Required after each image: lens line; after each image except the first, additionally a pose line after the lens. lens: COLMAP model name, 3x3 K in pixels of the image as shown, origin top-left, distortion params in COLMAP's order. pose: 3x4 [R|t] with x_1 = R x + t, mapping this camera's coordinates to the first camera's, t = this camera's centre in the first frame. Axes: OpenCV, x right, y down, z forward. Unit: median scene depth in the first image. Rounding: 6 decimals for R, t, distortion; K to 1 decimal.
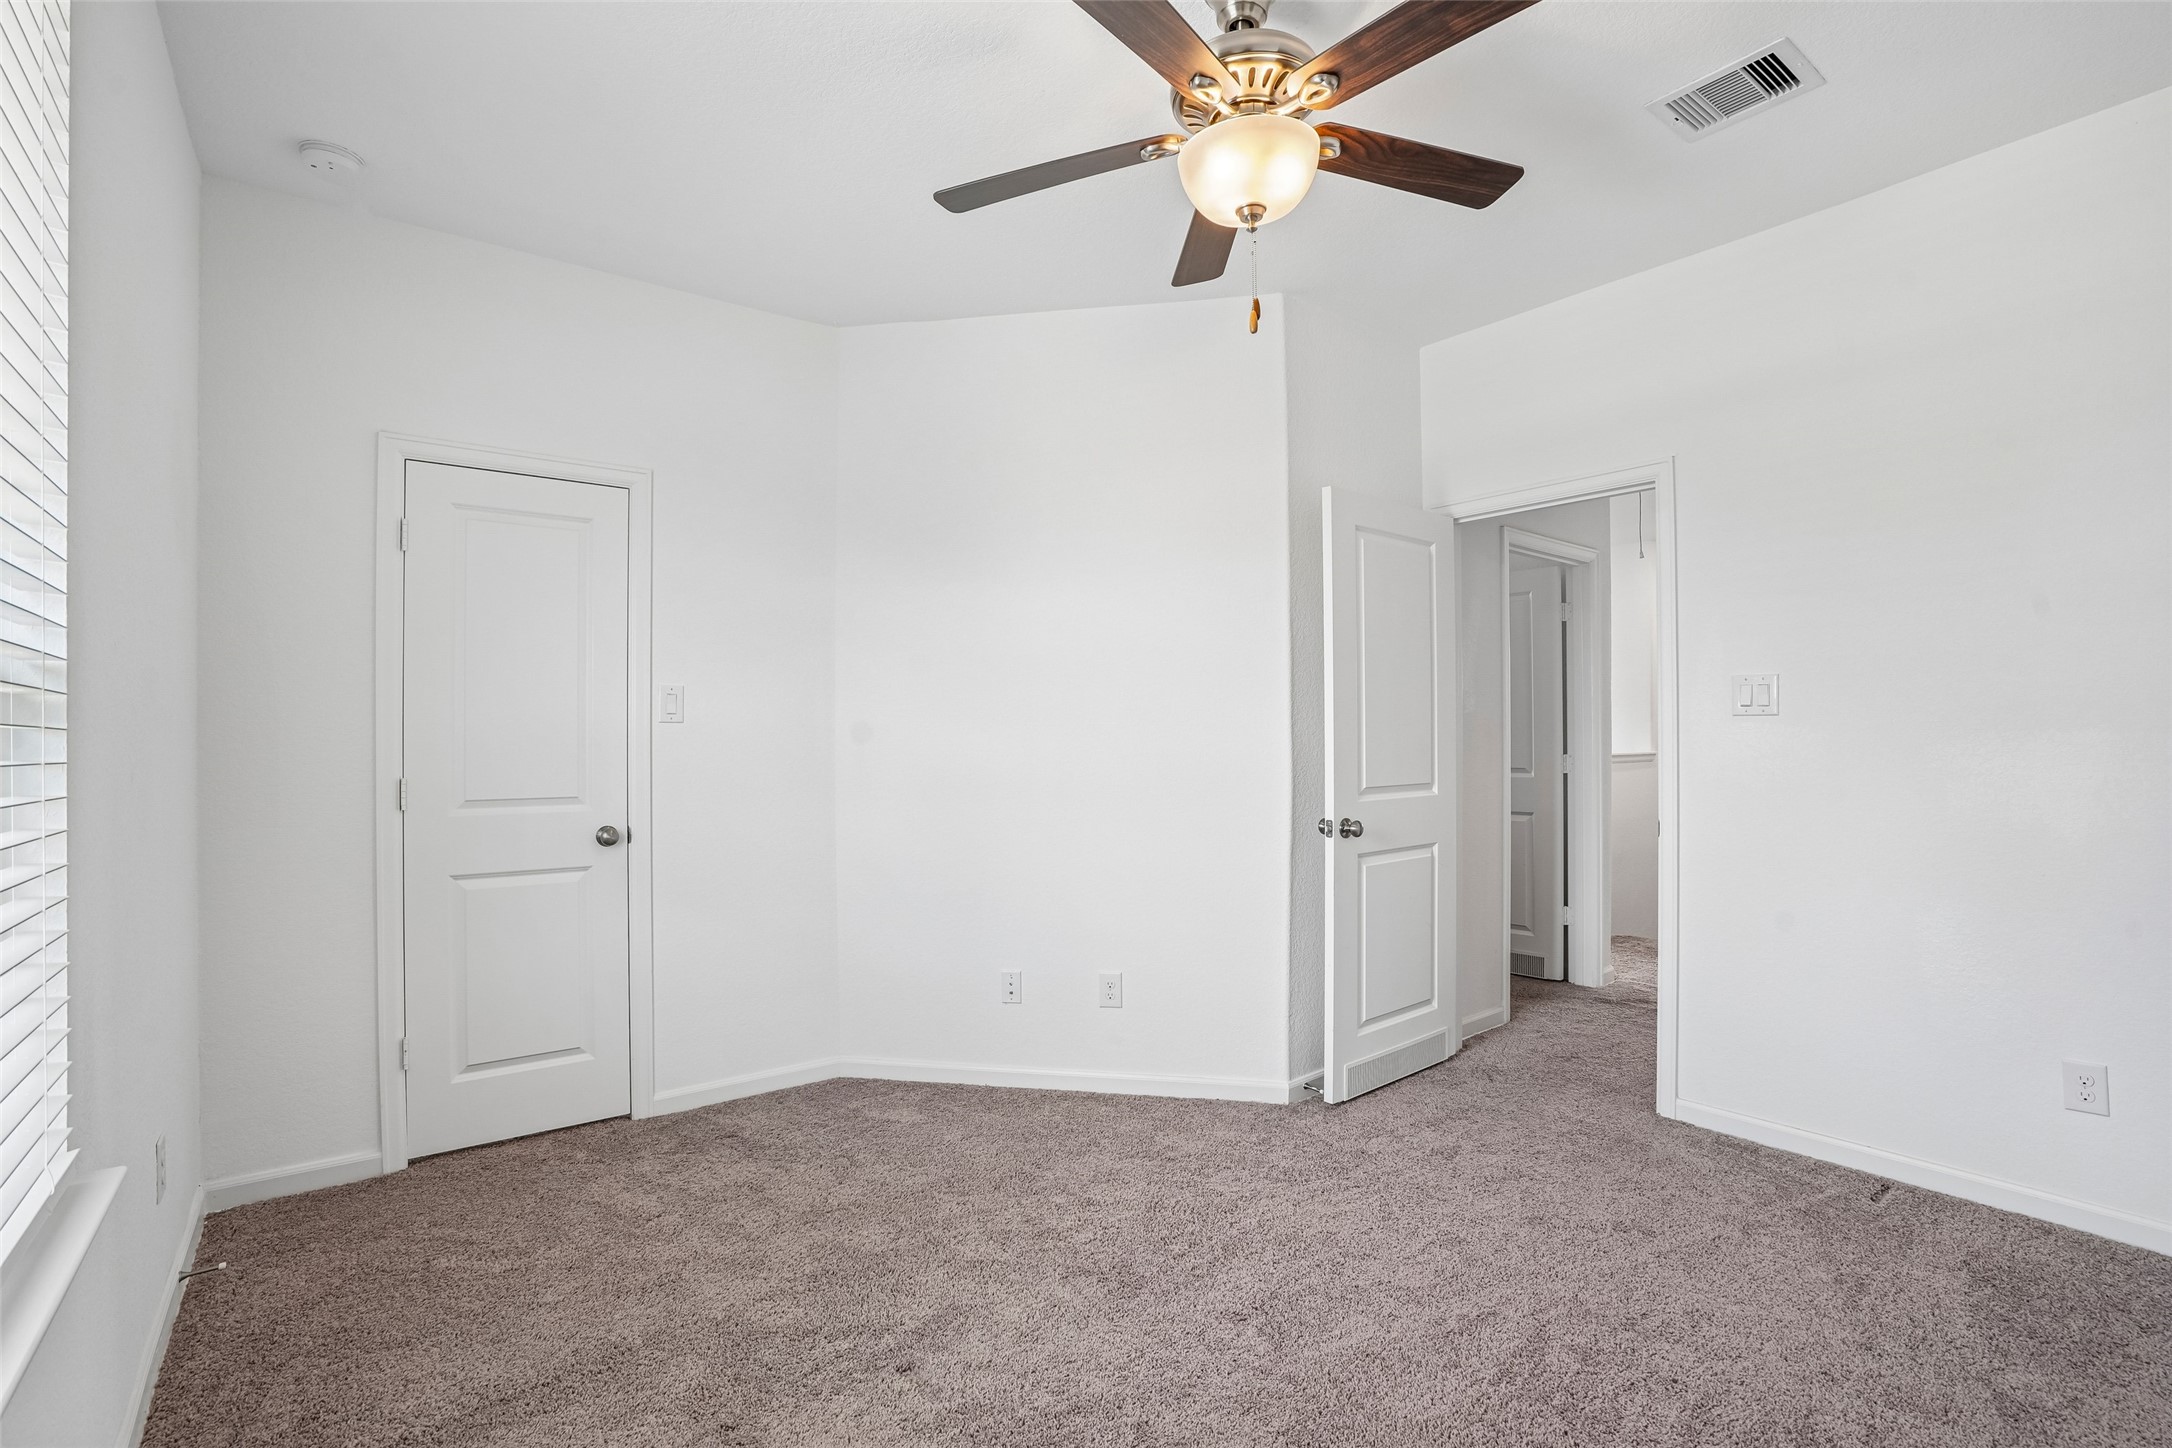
lens RADIAL K [[986.1, 0, 1096.8], [0, 986.1, 735.6], [0, 0, 1]] dist [-0.059762, 0.027631]
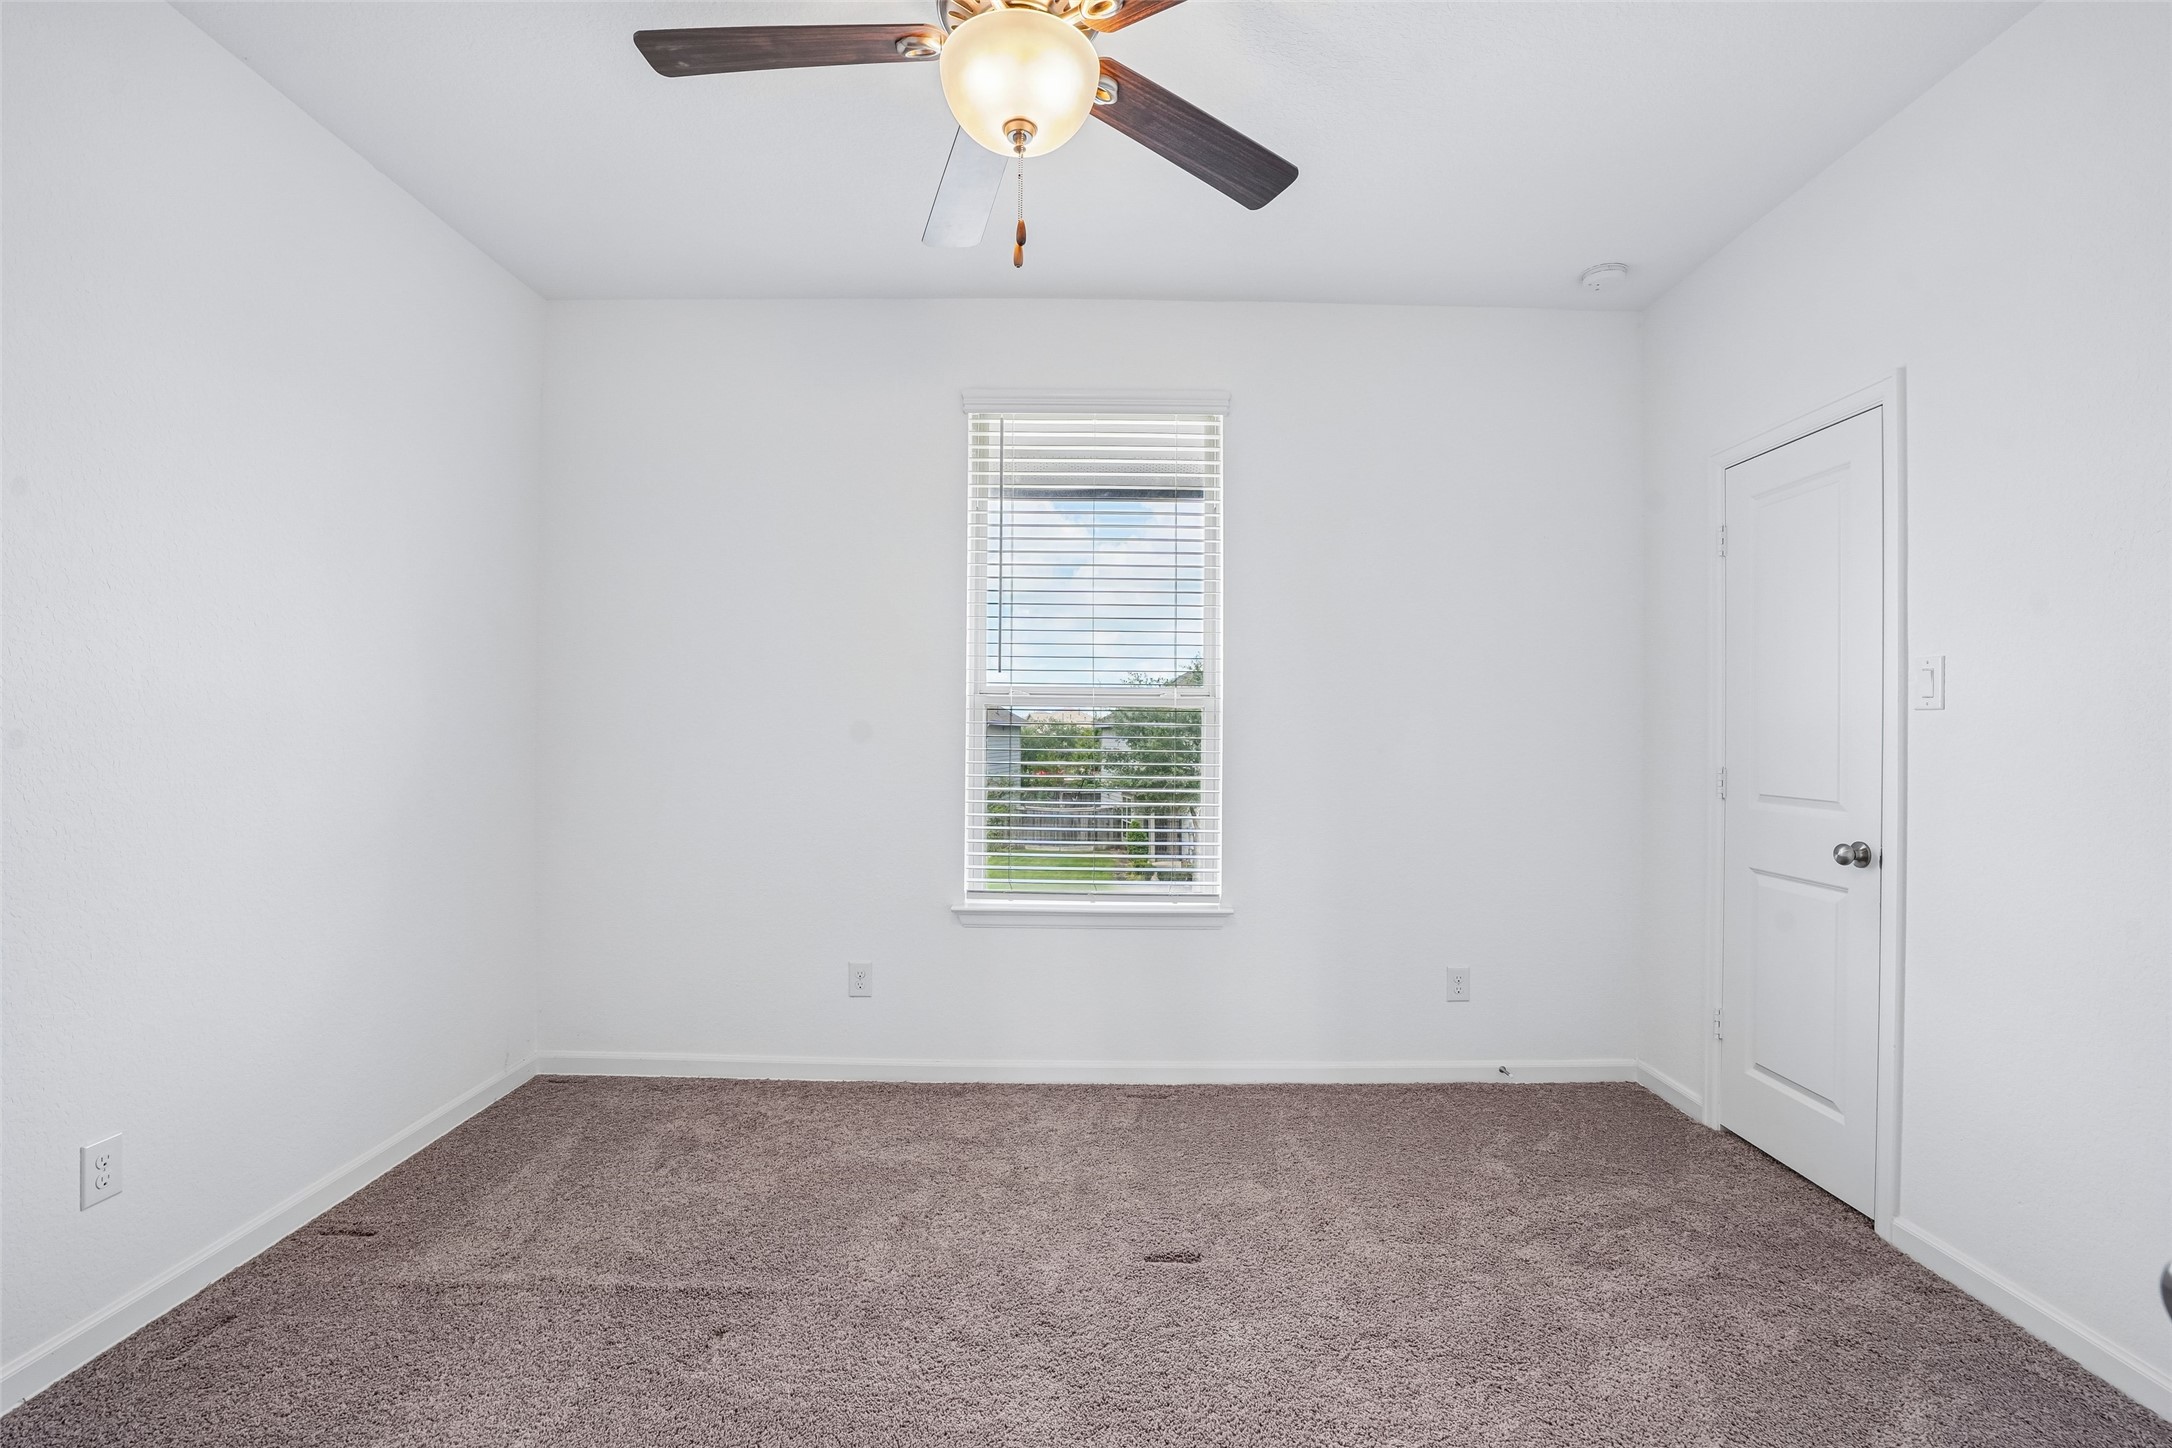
lens RADIAL K [[954.8, 0, 1086.0], [0, 954.8, 724.0], [0, 0, 1]] dist [-0.001564, -0.000203]
pose [[-0.605659, -0.005272, -0.795707, 0.522331], [0.001033, 0.999972, -0.007412, 0.001939], [0.795724, -0.005311, -0.605636, 1.010137]]
